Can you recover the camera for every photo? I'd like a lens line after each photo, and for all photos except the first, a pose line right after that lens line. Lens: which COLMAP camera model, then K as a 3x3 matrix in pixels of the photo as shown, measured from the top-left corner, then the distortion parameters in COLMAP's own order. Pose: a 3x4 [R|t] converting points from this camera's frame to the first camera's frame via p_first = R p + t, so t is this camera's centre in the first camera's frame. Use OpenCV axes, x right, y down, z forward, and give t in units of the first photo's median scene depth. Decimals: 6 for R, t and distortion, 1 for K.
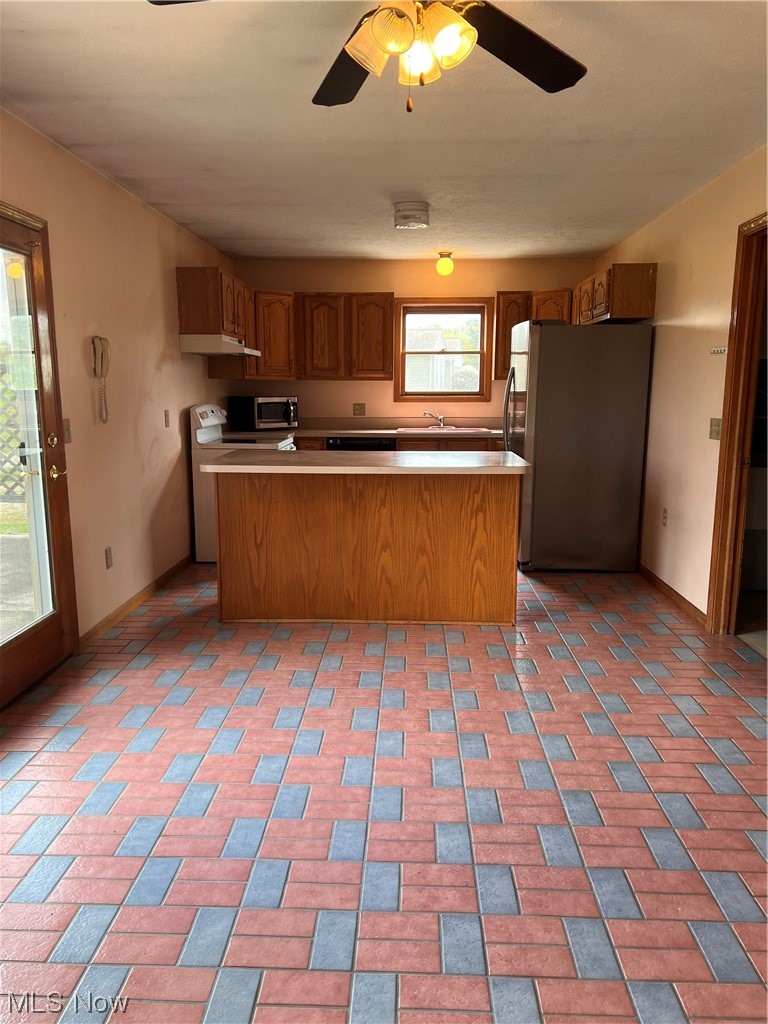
lens RADIAL K [[765.7, 0, 380.9], [0, 765.7, 521.6], [0, 0, 1]] dist [0.044557, -0.049524]
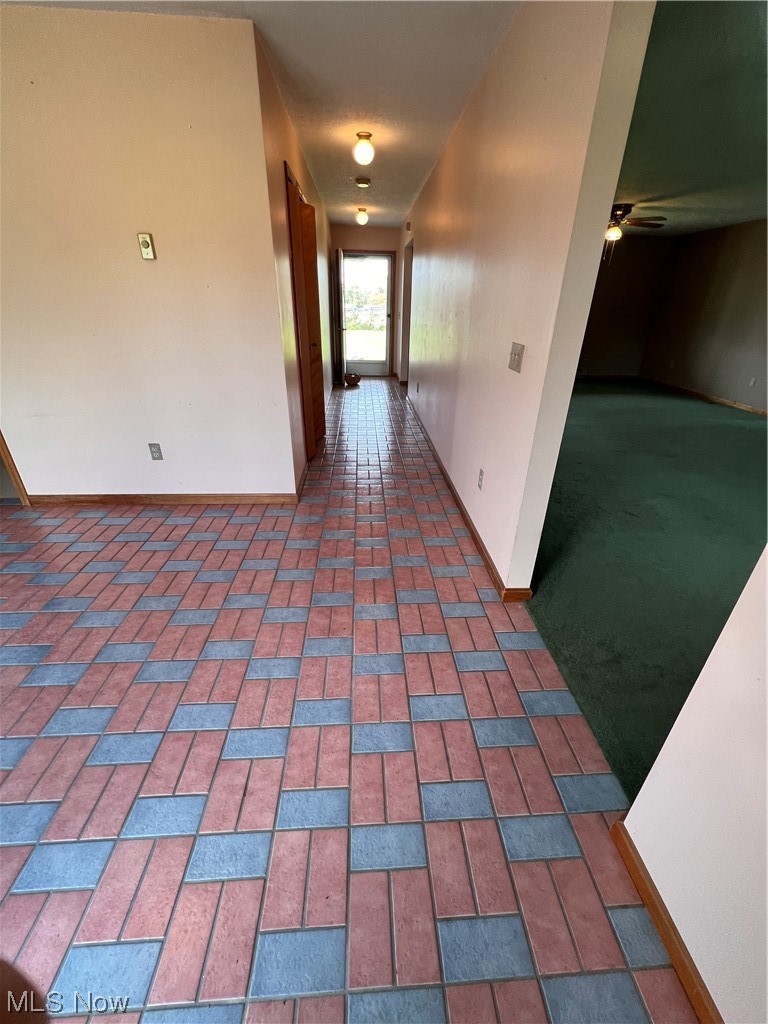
lens RADIAL K [[410.9, 0, 385.6], [0, 410.9, 511.7], [0, 0, 1]] dist [-0.003664, -0.000094]
pose [[-0.101015, -0.455498, 0.884487, -0.494289], [0.158579, 0.870296, 0.466301, -0.062754], [-0.982165, 0.187365, -0.015680, 0.456835]]
